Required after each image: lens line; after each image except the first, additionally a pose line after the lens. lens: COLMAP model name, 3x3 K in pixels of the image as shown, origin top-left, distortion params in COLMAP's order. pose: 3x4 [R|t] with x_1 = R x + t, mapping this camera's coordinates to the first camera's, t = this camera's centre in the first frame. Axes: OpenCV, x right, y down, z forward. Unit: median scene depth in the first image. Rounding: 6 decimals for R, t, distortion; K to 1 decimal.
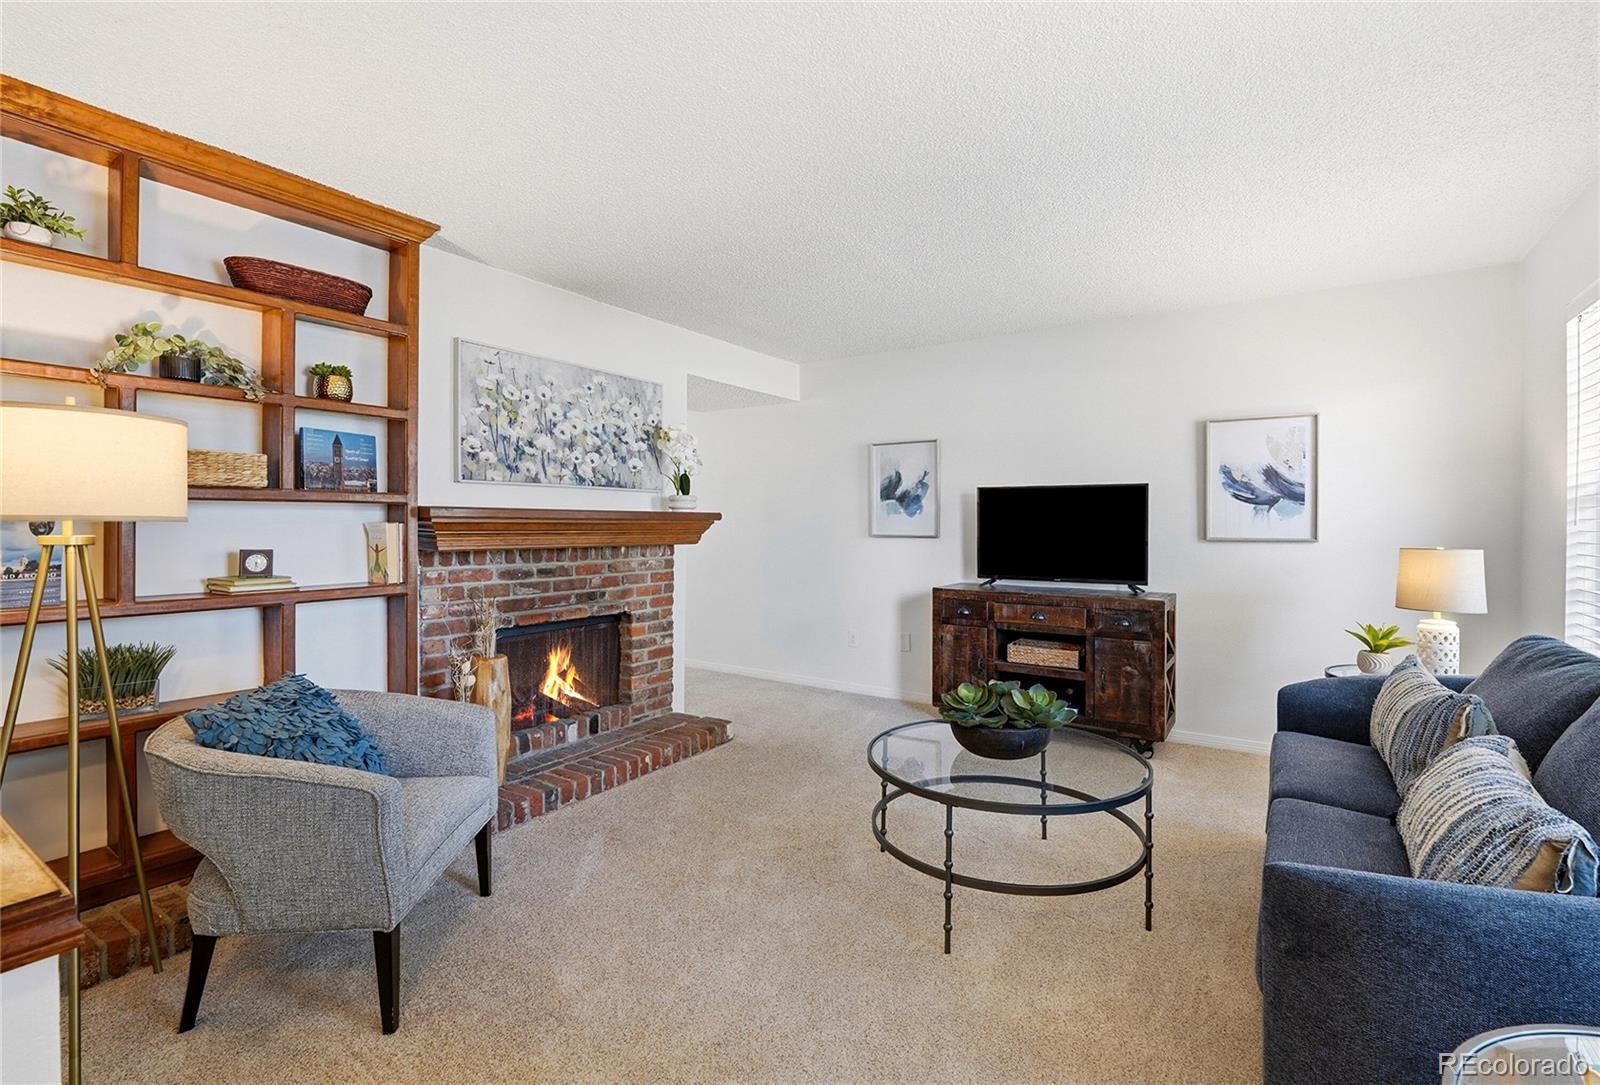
lens RADIAL K [[725.3, 0, 800.9], [0, 725.3, 531.5], [0, 0, 1]] dist [-0.011653, -0.000299]
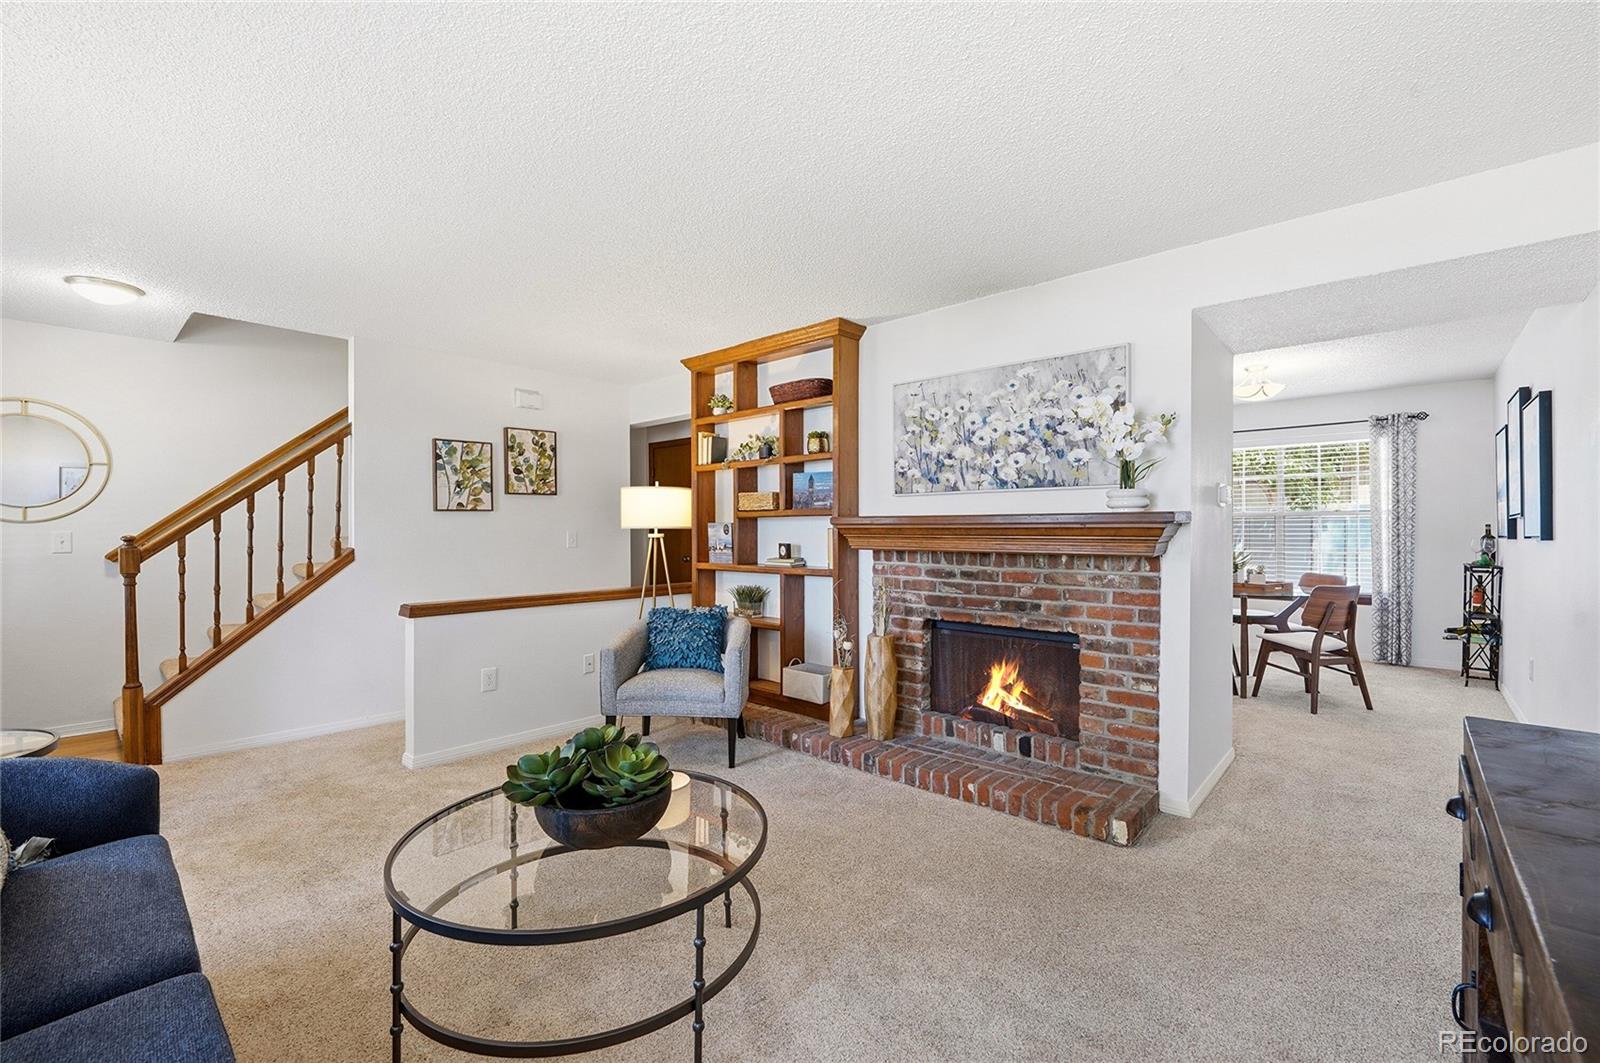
lens RADIAL K [[665.9, 0, 789.4], [0, 665.9, 528.3], [0, 0, 1]] dist [-0.008626, -0.000622]
pose [[-0.152852, -0.000531, -0.988249, 0.661344], [-0.007552, 0.999971, 0.000631, -0.010230], [0.988220, 0.007560, -0.152852, 0.917115]]
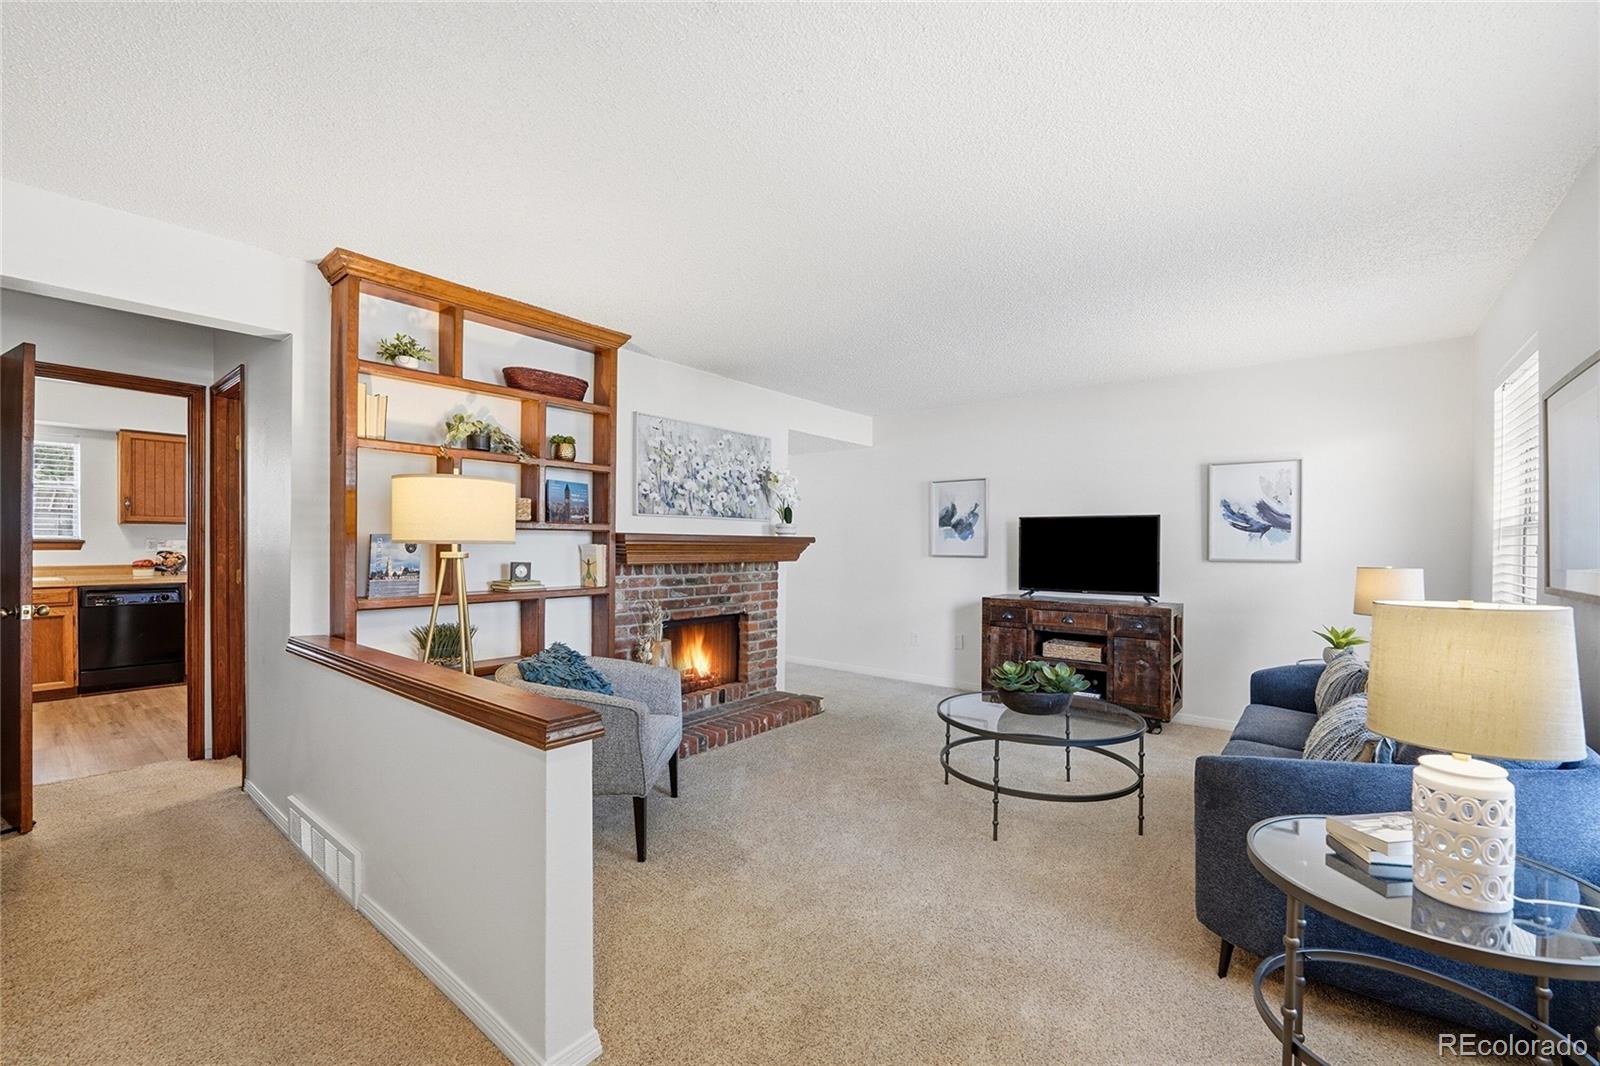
lens RADIAL K [[665.9, 0, 789.2], [0, 665.9, 552.1], [0, 0, 1]] dist [-0.008626, -0.000622]
pose [[0.995377, 0.004997, -0.095915, -0.051771], [-0.004947, 0.999987, 0.000755, 0.000194], [0.095918, -0.000277, 0.995389, -0.227824]]
